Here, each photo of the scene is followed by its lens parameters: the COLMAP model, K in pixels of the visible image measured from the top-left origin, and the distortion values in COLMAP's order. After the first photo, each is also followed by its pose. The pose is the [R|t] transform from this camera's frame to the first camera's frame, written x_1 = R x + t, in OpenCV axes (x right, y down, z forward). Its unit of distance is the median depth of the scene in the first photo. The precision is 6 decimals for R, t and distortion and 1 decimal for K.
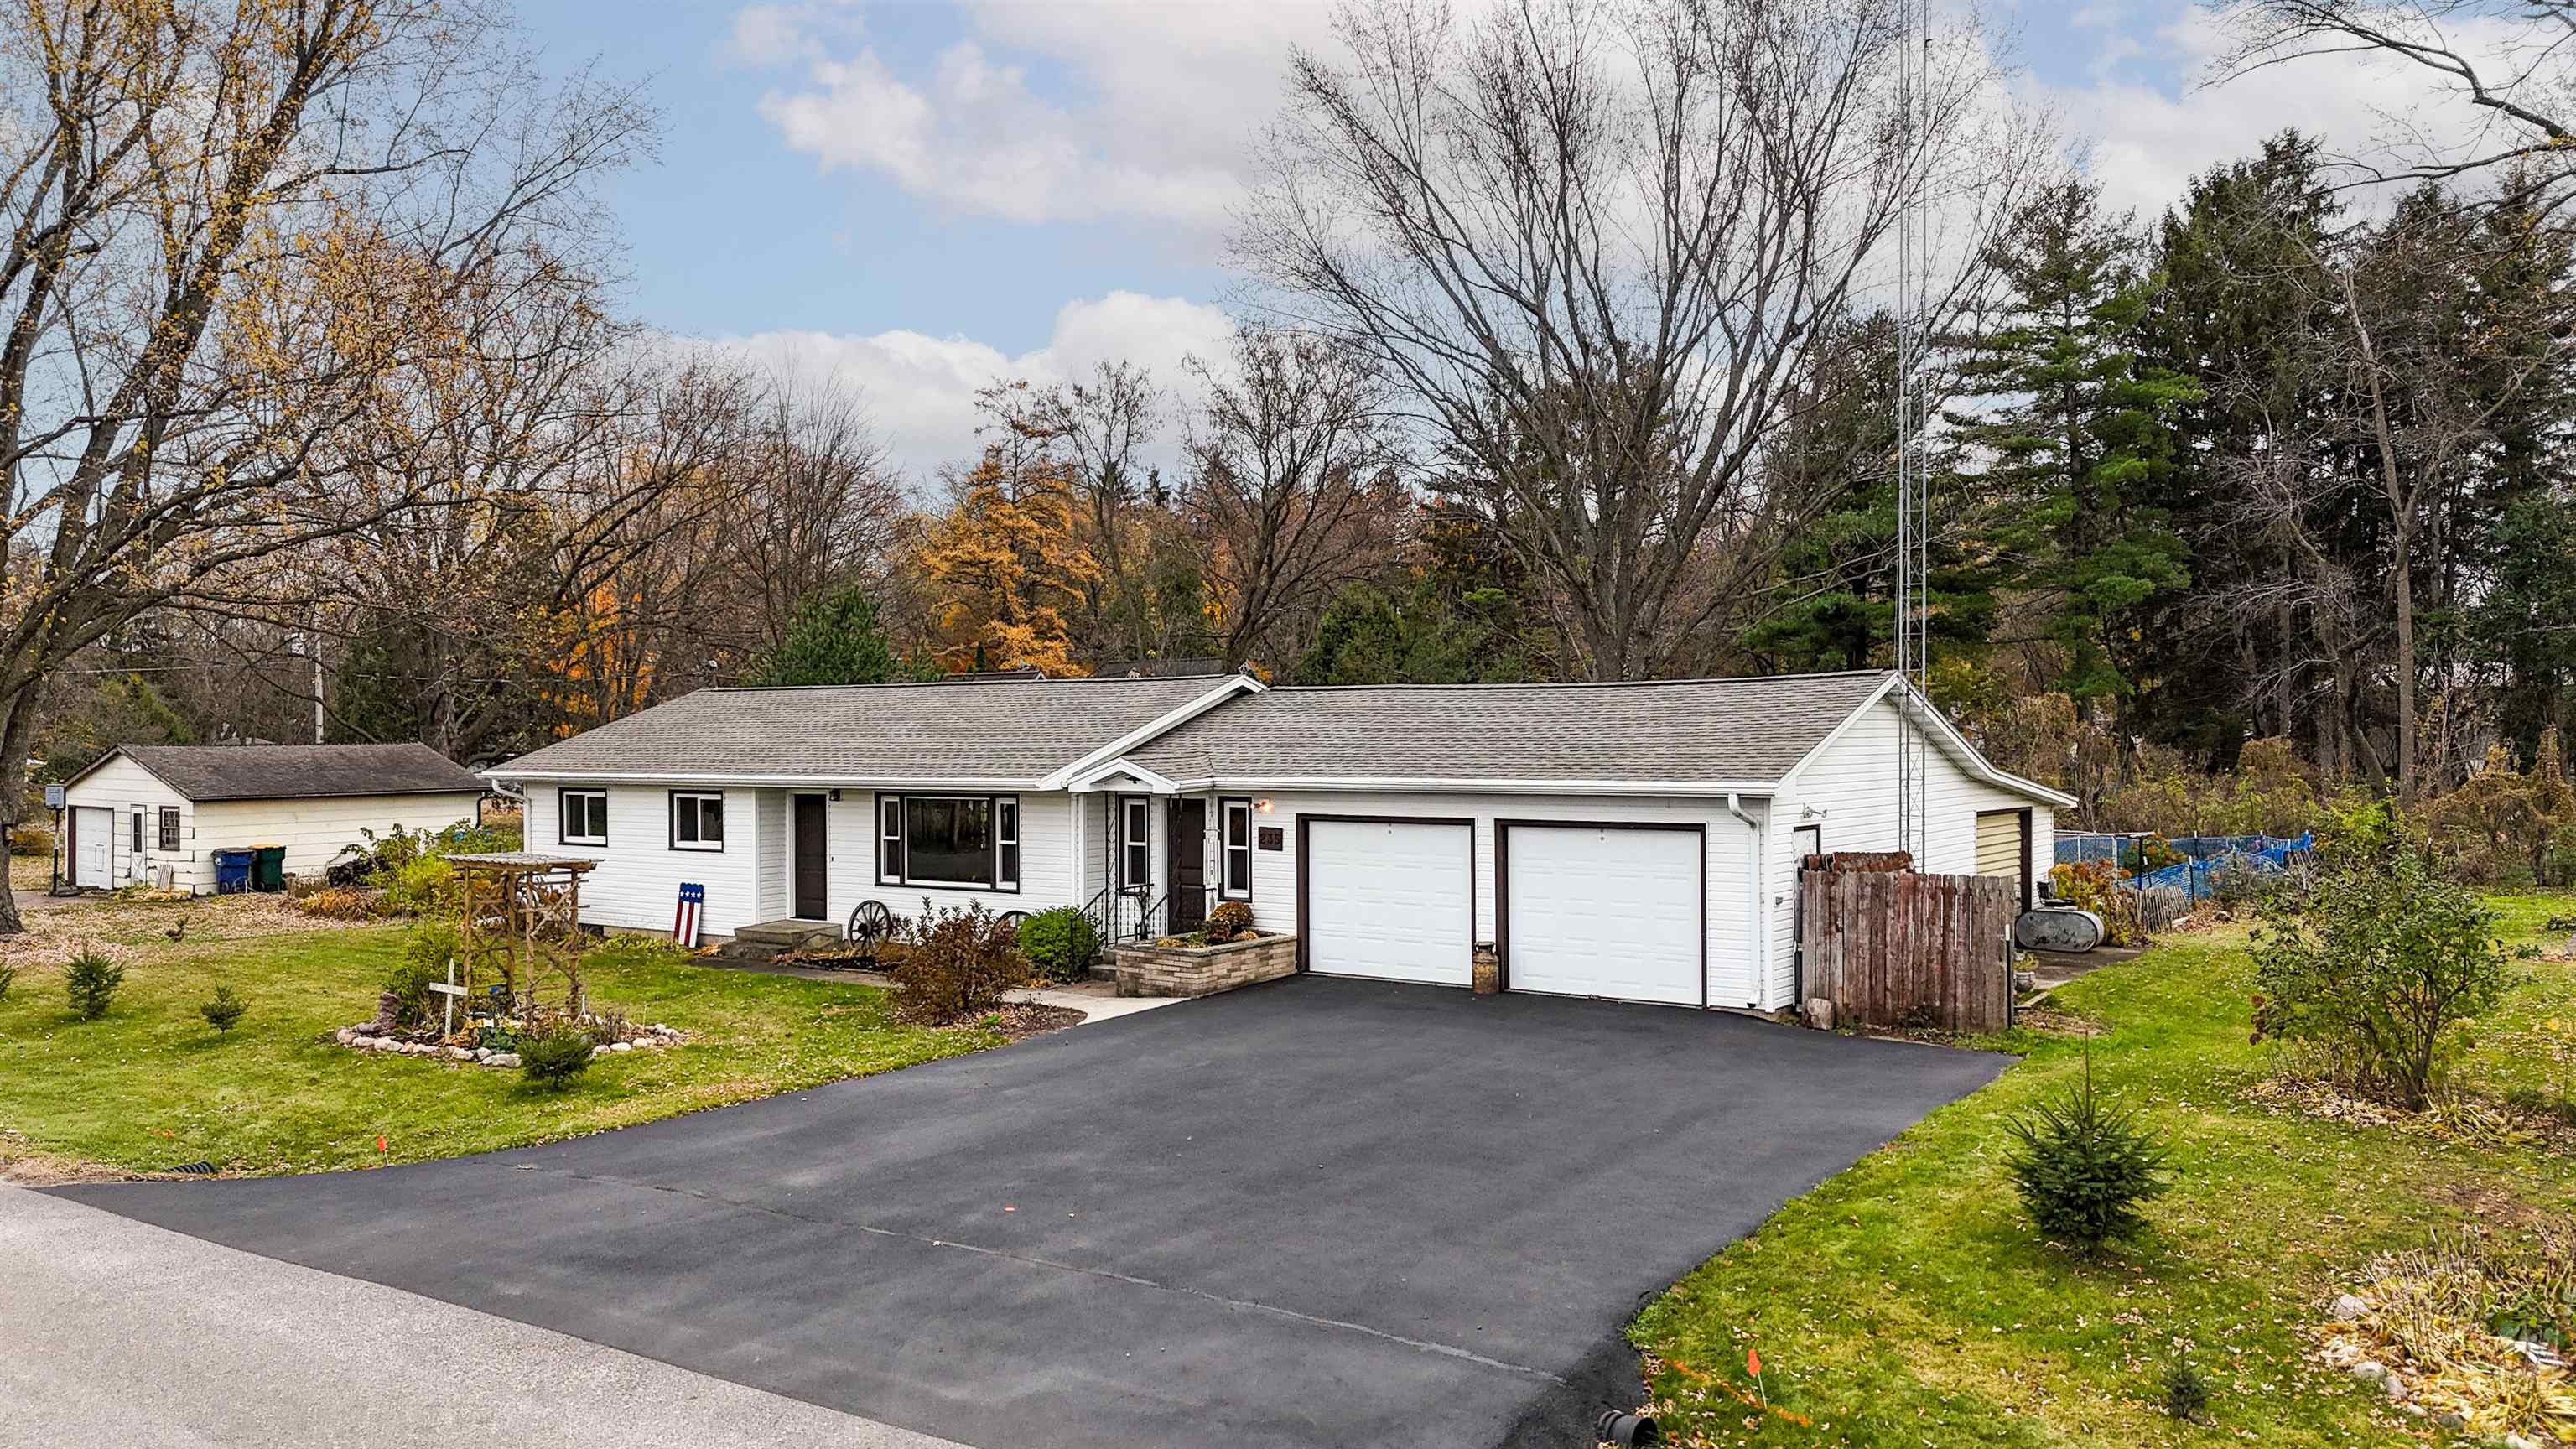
lens RADIAL K [[1862.5, 0, 1288.0], [0, 1862.5, 724.5], [0, 0, 1]] dist [0.085403, -0.090250]
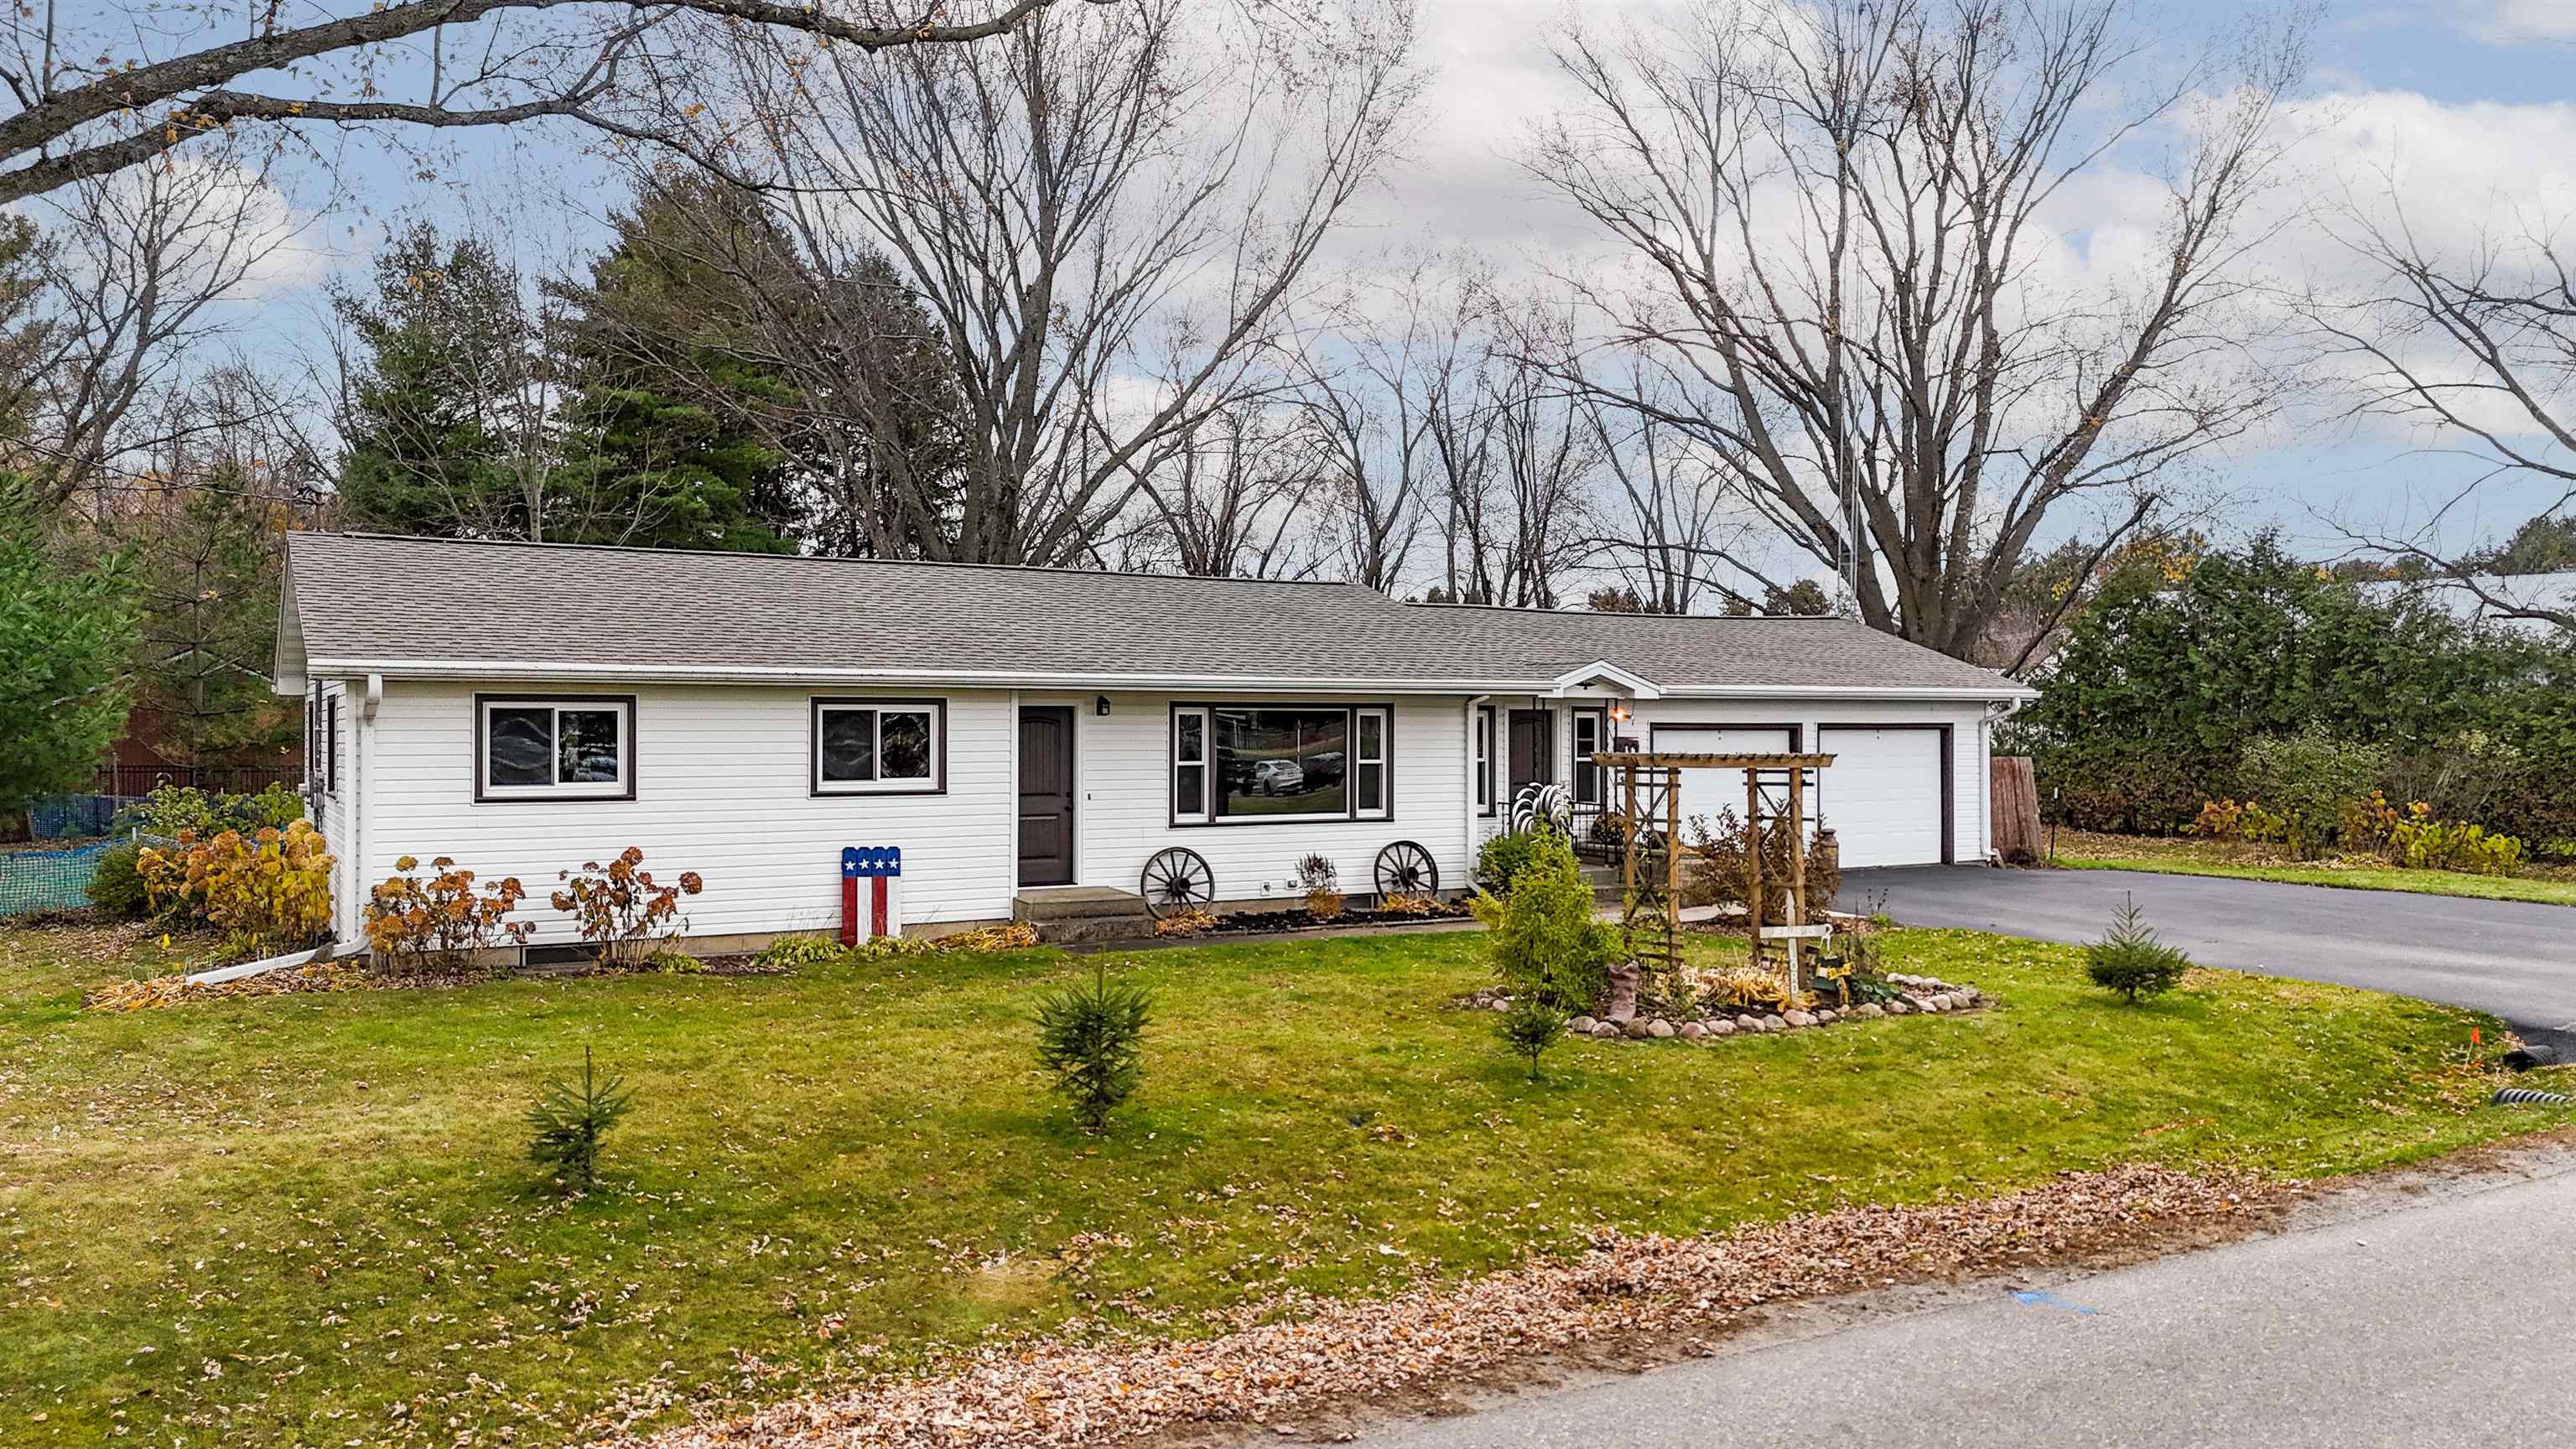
lens RADIAL K [[1862.5, 0, 1288.0], [0, 1862.5, 724.5], [0, 0, 1]] dist [0.085403, -0.090250]
pose [[0.418913, 0.008397, 0.907988, -0.914939], [-0.009280, 0.999945, -0.004966, 0.050912], [-0.907979, -0.006346, 0.418967, 0.684120]]
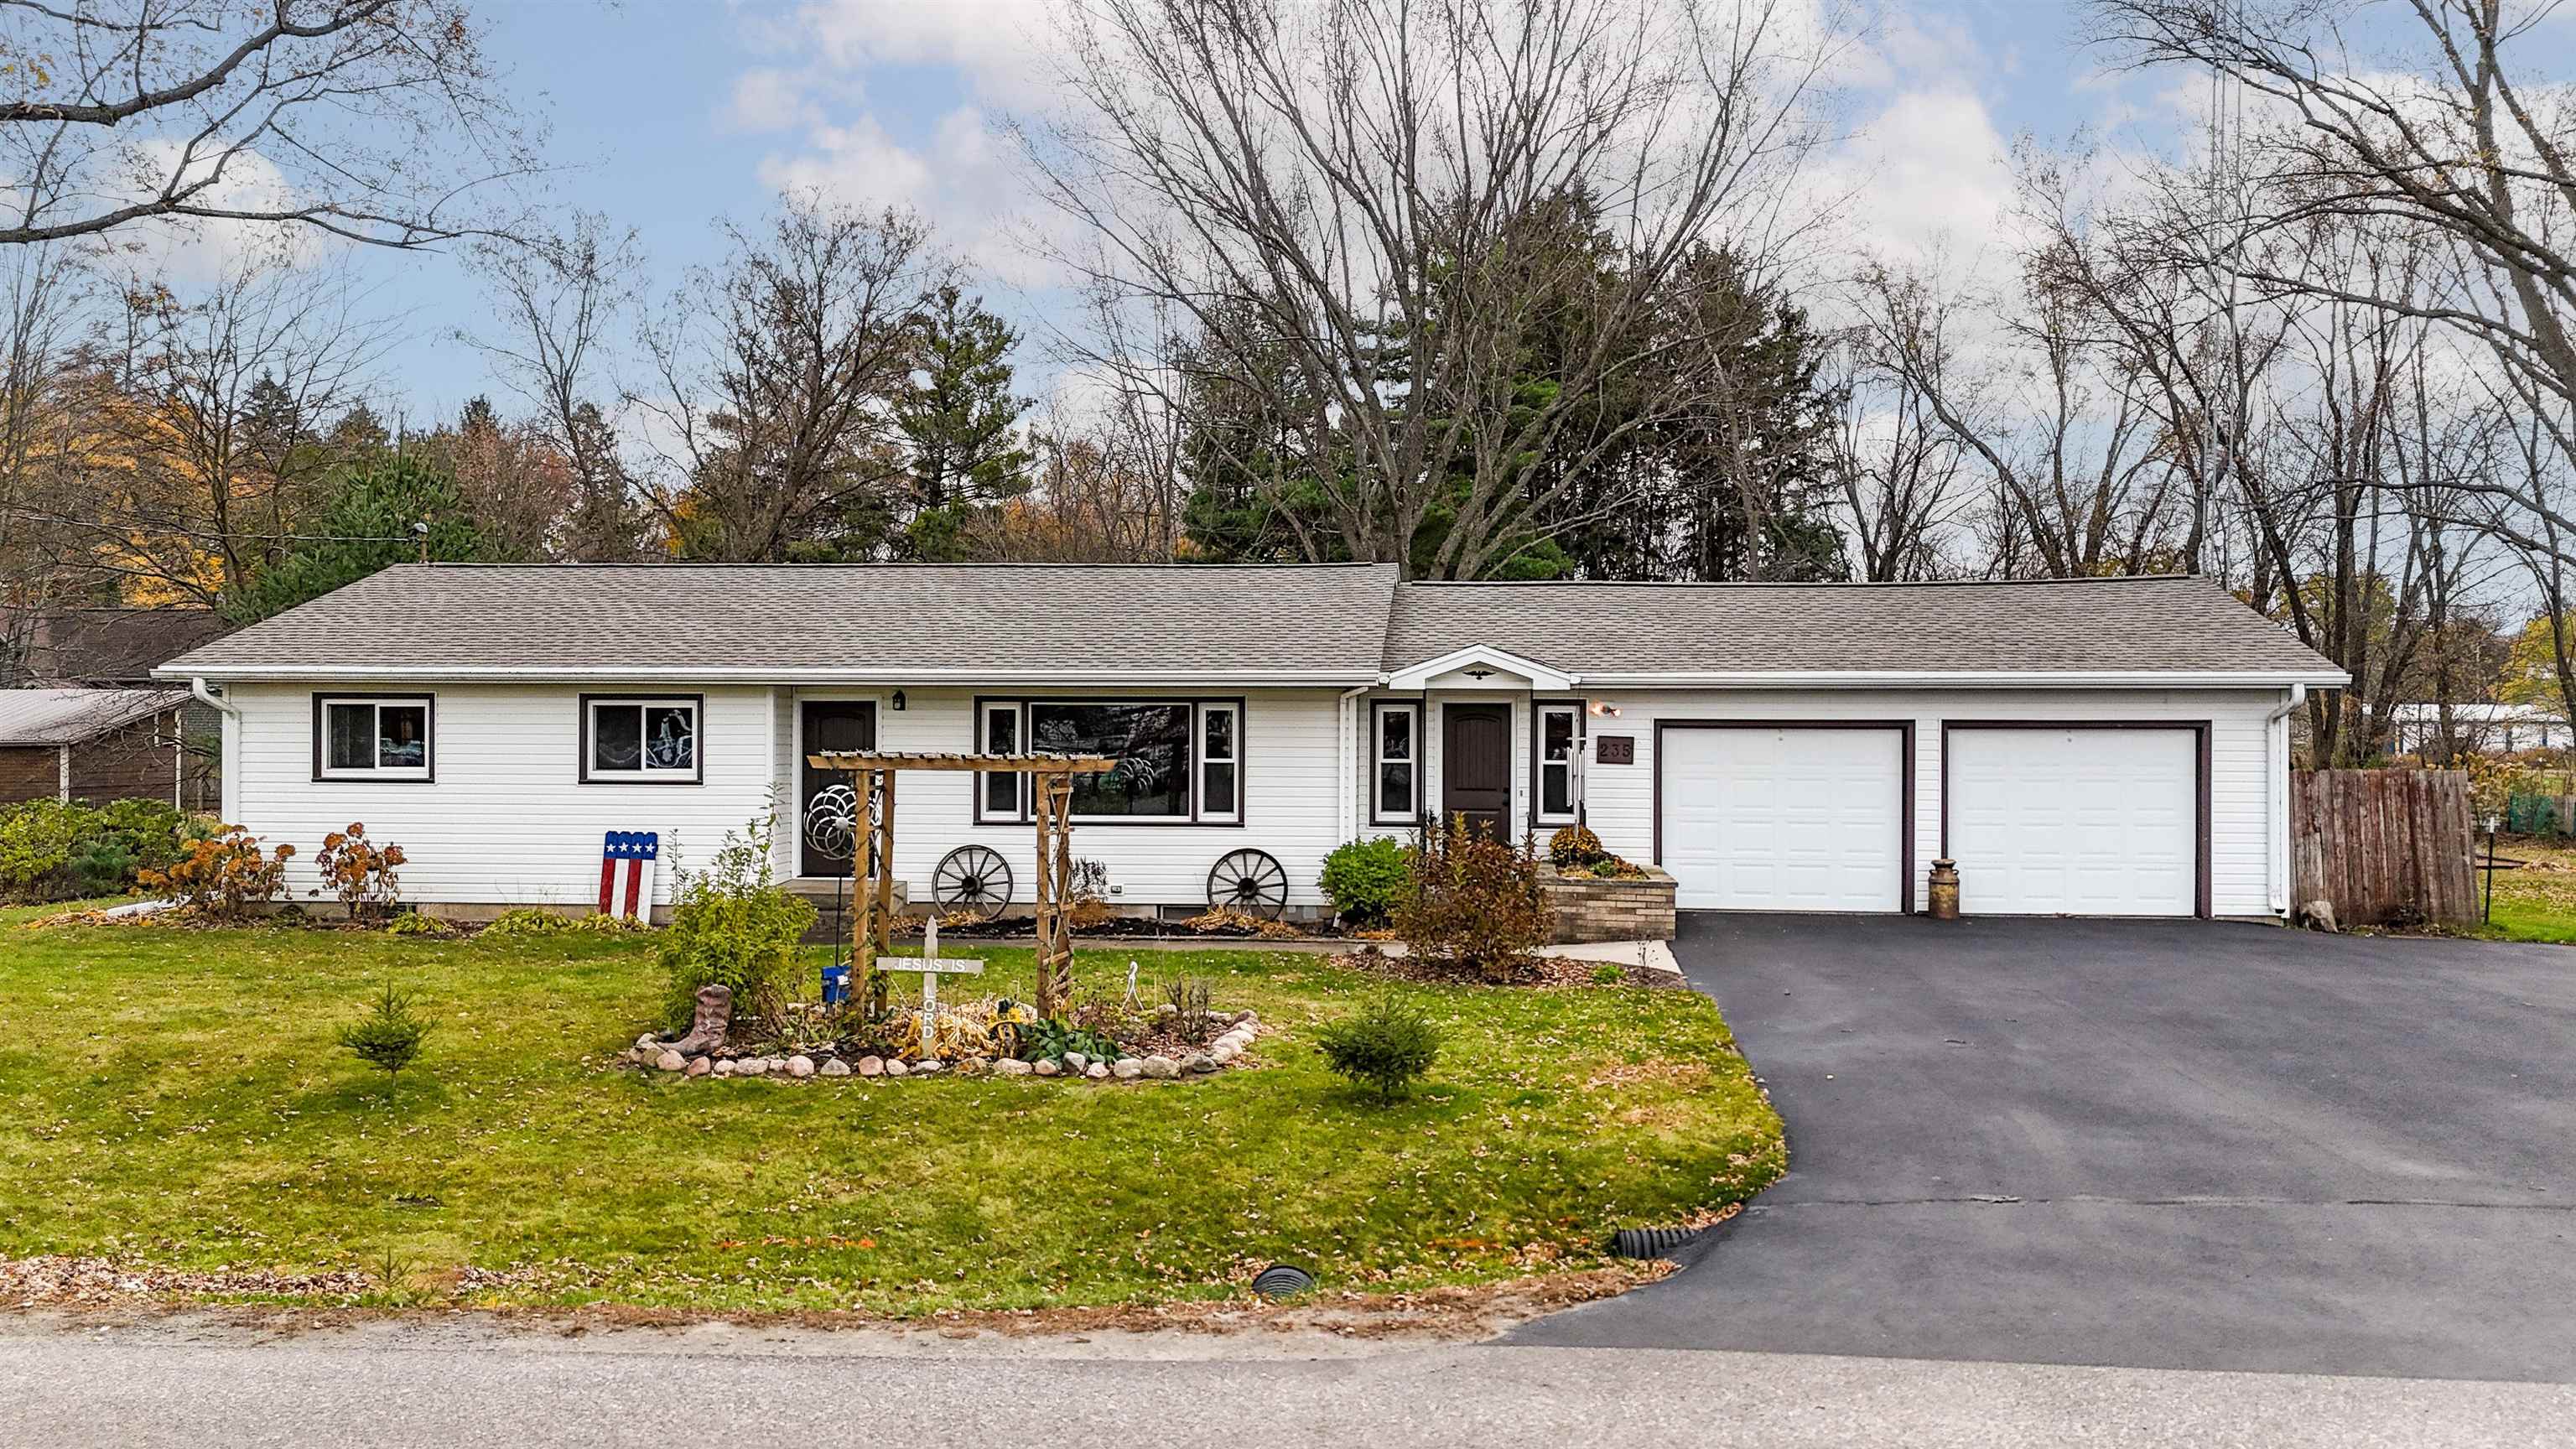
lens RADIAL K [[1862.5, 0, 1288.0], [0, 1862.5, 724.5], [0, 0, 1]] dist [0.085403, -0.090250]
pose [[0.863116, 0.008892, 0.504928, -0.506234], [-0.012480, 0.999915, 0.003724, 0.045137], [-0.504852, -0.009515, 0.863154, 0.331769]]
